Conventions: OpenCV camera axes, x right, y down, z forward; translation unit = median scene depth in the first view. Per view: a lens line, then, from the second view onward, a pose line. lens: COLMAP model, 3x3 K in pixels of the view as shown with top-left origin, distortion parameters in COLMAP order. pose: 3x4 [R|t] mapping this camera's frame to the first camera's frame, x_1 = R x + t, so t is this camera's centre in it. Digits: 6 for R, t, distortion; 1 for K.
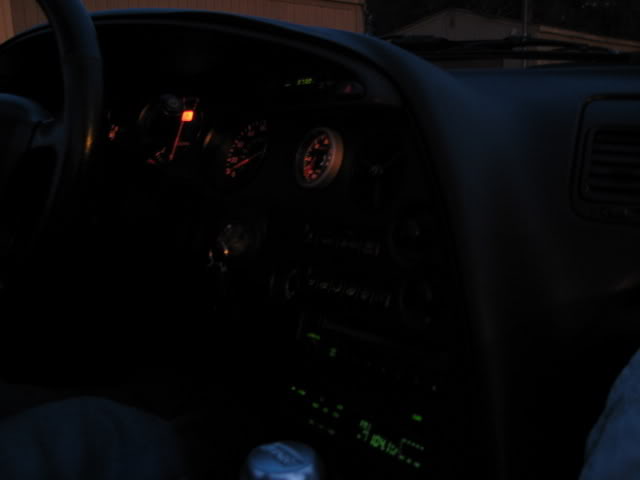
lens RADIAL K [[666.6, 0, 309.7], [0, 666.6, 238.9], [0, 0, 1]] dist [-0.148541, 0.205038]
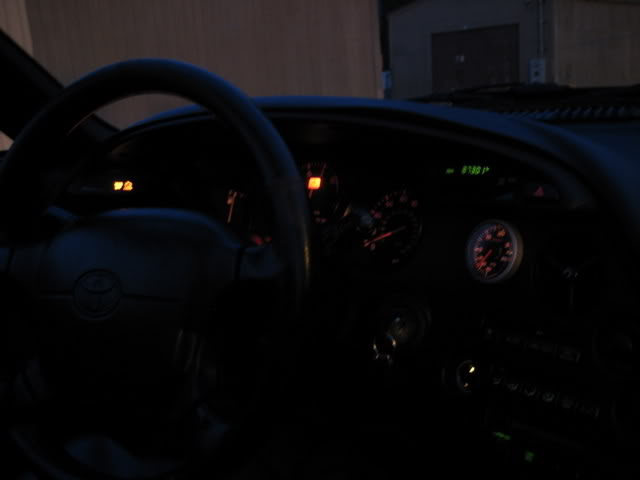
lens RADIAL K [[666.6, 0, 309.7], [0, 666.6, 238.9], [0, 0, 1]] dist [-0.148541, 0.205038]
pose [[0.998558, -0.047469, -0.025091, -0.223609], [0.048299, 0.998268, 0.033582, -0.178783], [0.023453, -0.034745, 0.999121, 0.024384]]
